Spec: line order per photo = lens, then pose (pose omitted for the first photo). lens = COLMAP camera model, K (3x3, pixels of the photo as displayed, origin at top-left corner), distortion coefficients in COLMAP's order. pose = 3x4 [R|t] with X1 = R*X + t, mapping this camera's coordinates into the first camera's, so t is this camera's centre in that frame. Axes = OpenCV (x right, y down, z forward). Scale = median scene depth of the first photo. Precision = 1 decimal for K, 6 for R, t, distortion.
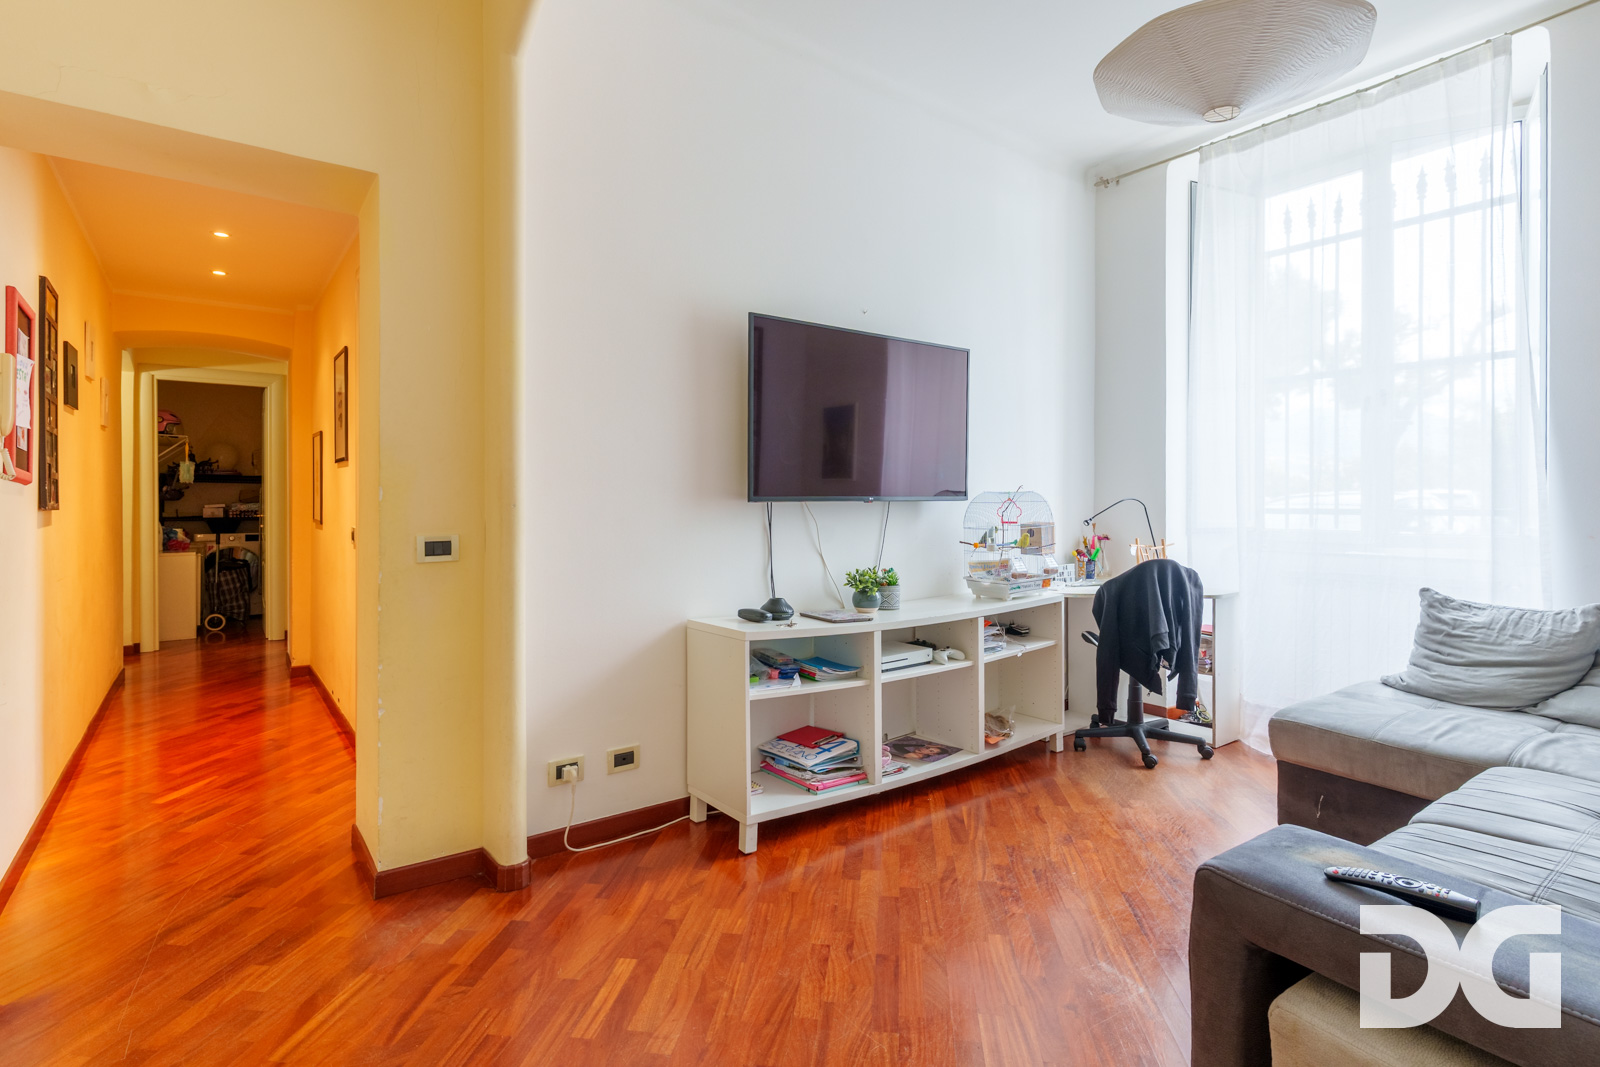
lens RADIAL K [[787.3, 0, 805.6], [0, 787.3, 506.6], [0, 0, 1]] dist [0.000747, 0.000266]
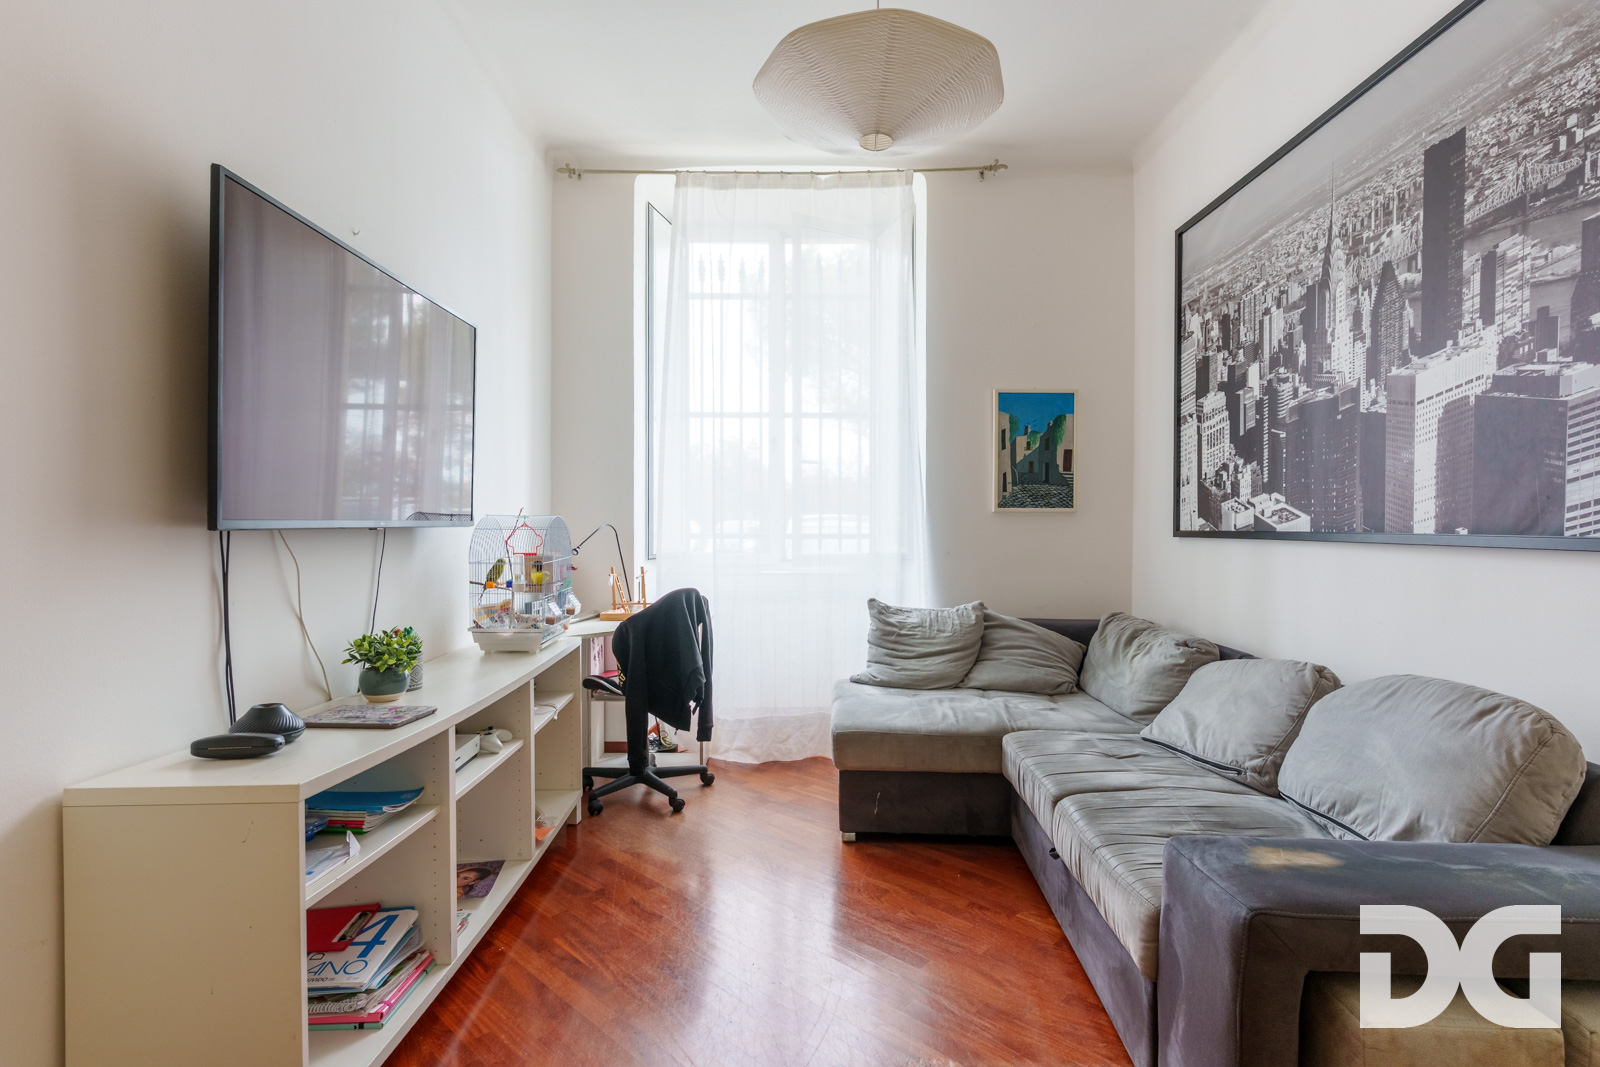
lens RADIAL K [[773.6, 0, 804.1], [0, 773.6, 531.1], [0, 0, 1]] dist [0.001699, 0.000750]
pose [[0.593251, -0.003649, 0.805009, -0.247752], [0.002776, 0.999993, 0.002487, -0.004938], [-0.805012, 0.000759, 0.593257, 0.378075]]
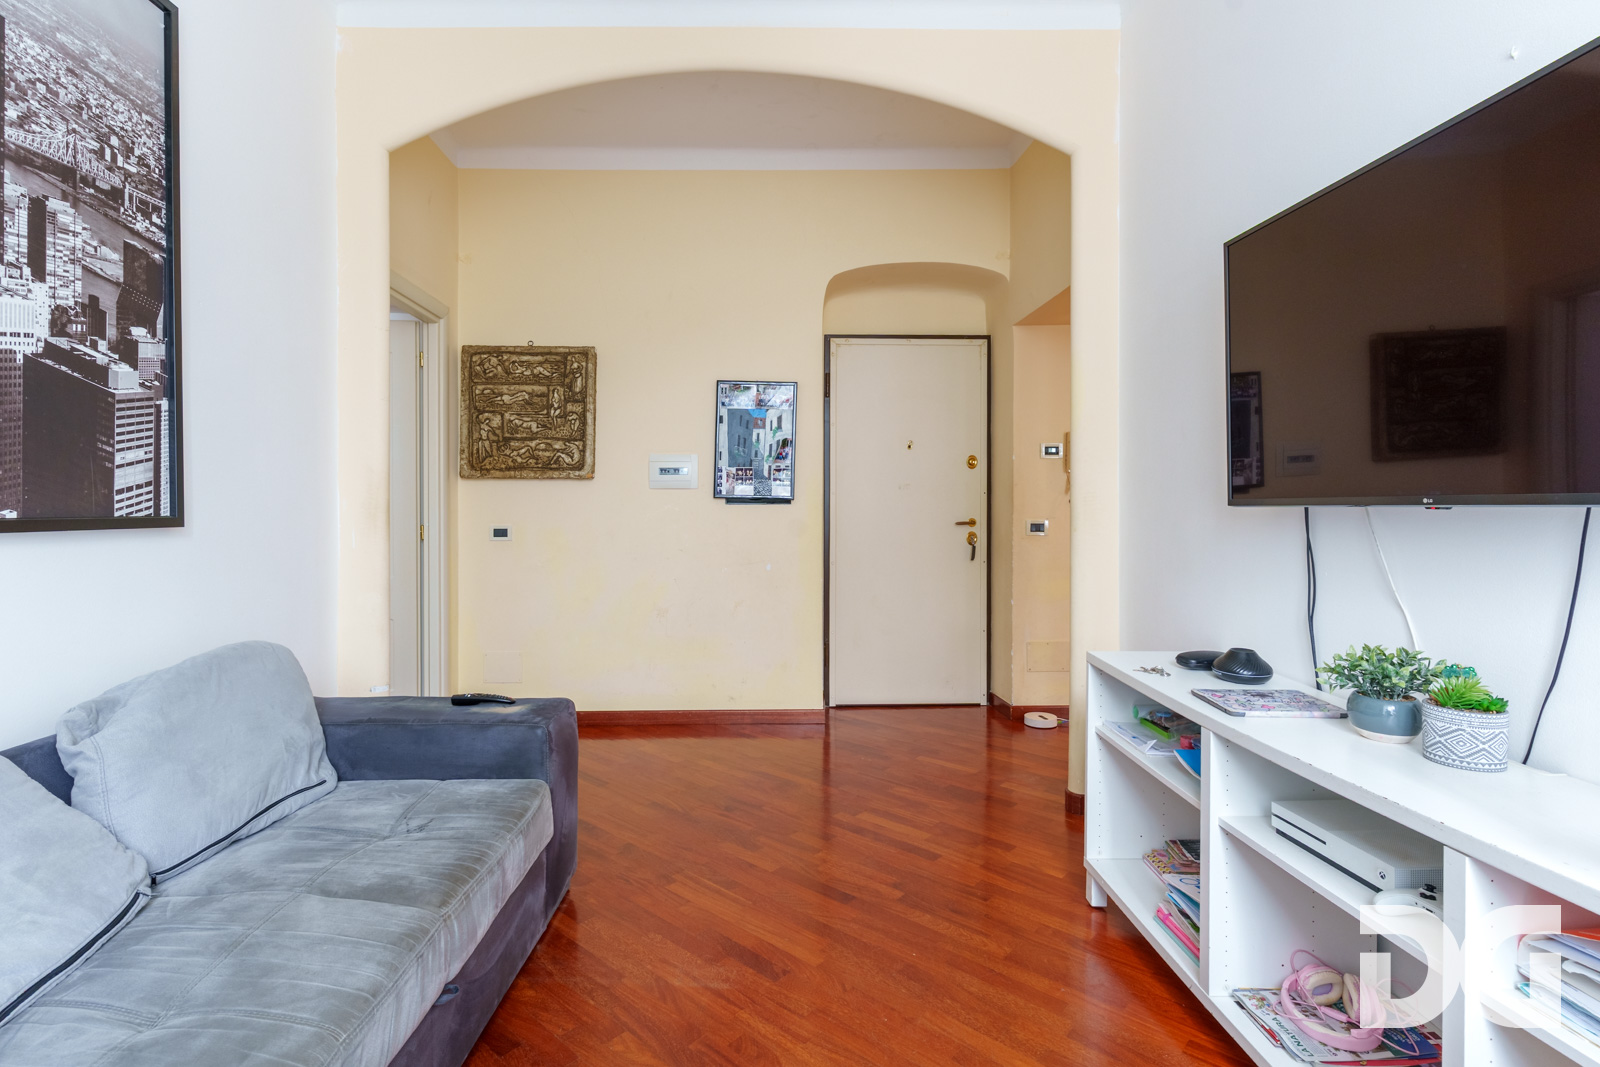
lens RADIAL K [[773.6, 0, 804.1], [0, 773.6, 531.1], [0, 0, 1]] dist [0.001699, 0.000750]
pose [[-0.552978, 0.025464, -0.832807, 0.786301], [-0.007343, 0.999345, 0.035432, -0.012858], [0.833164, 0.025708, -0.552429, 1.098083]]
